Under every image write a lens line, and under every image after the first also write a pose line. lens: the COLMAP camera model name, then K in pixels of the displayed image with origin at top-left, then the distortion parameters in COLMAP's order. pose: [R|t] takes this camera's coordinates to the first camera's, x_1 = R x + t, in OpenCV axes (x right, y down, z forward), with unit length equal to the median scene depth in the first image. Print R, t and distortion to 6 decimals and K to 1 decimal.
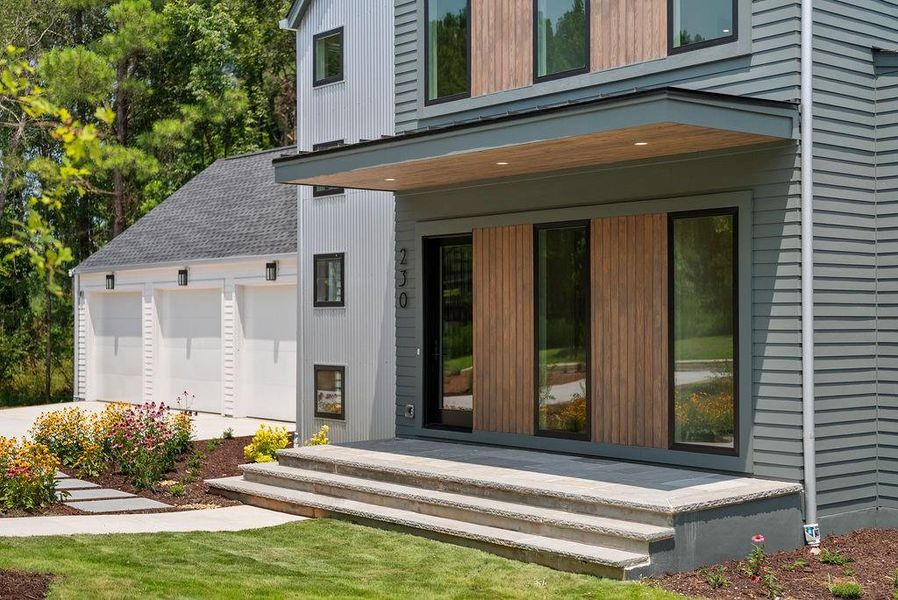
lens RADIAL K [[1234.0, 0, 437.1], [0, 1234.0, 276.7], [0, 0, 1]] dist [0.019148, 0.000000]
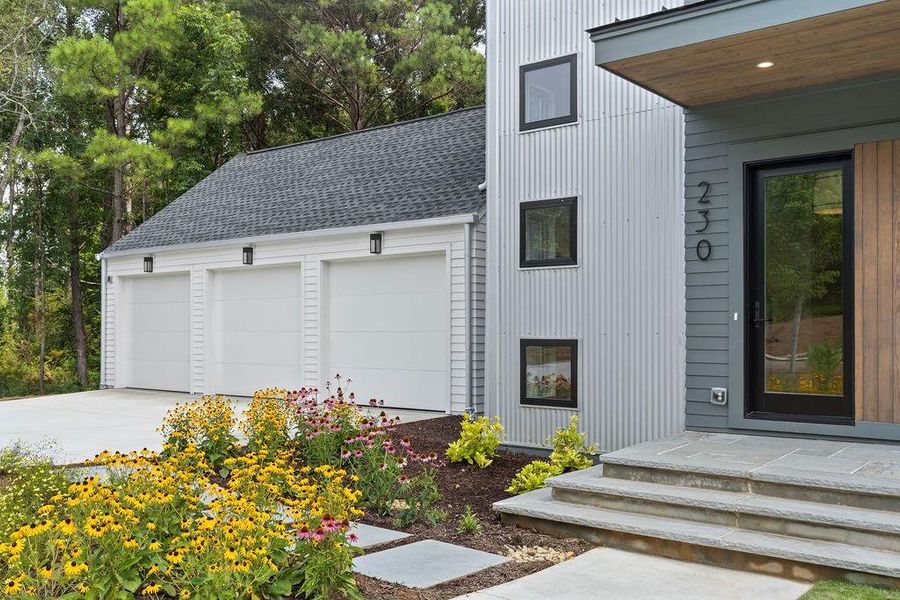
lens RADIAL K [[819.1, 0, 447.2], [0, 819.1, 305.7], [0, 0, 1]] dist [0.006952, 0.000000]
pose [[0.976884, 0.004826, 0.213714, -0.289373], [-0.006413, 0.999957, 0.006732, 0.051231], [-0.213672, -0.007947, 0.976873, 0.539211]]
